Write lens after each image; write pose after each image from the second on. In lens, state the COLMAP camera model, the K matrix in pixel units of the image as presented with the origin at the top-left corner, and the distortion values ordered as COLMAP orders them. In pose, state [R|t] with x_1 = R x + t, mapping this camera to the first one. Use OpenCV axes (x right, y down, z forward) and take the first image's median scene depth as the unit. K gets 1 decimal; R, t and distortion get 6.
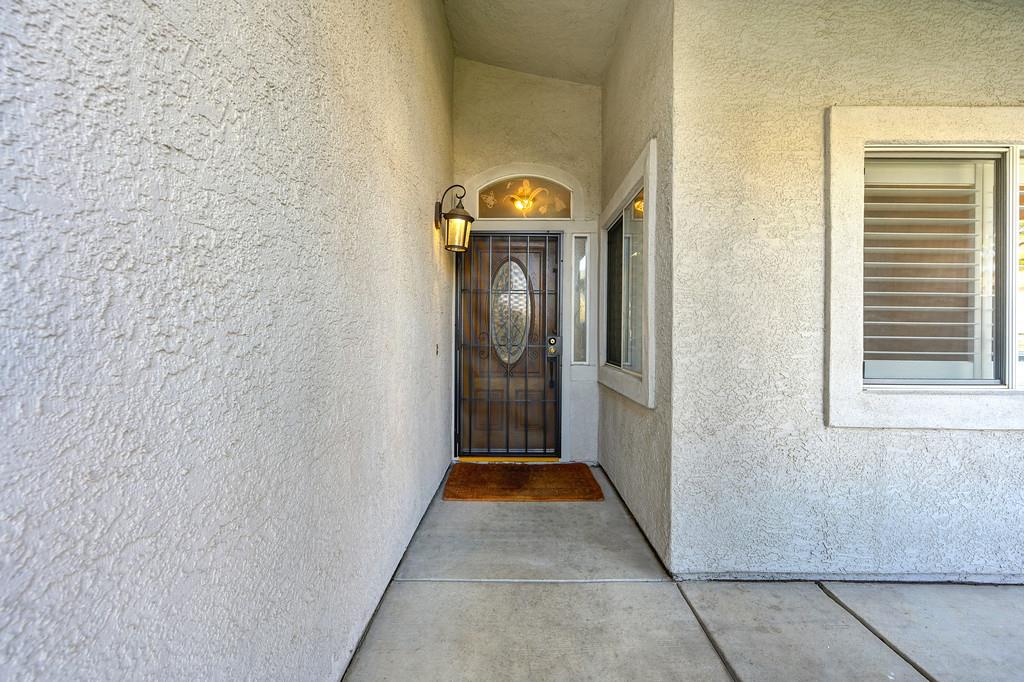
lens RADIAL K [[405.2, 0, 519.9], [0, 405.2, 335.6], [0, 0, 1]] dist [0.000998, -0.000434]
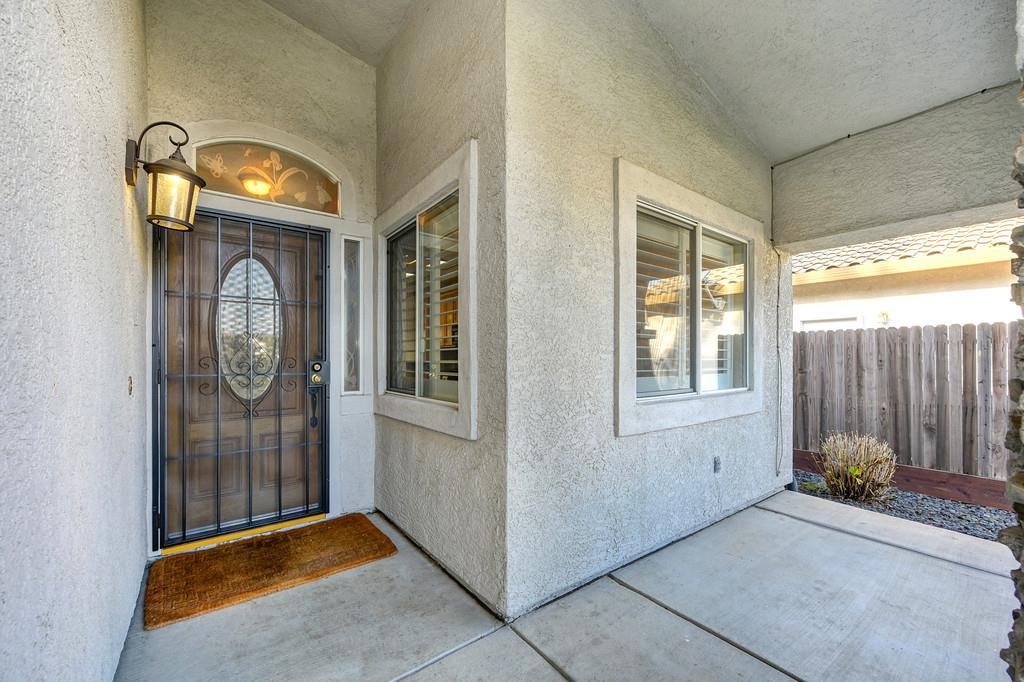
lens RADIAL K [[405.2, 0, 508.3], [0, 405.2, 359.6], [0, 0, 1]] dist [0.000998, -0.000434]
pose [[0.799228, -0.010151, 0.600942, -0.165756], [0.009481, 0.999946, 0.004281, -0.002077], [-0.600953, 0.002277, 0.799281, 0.257297]]
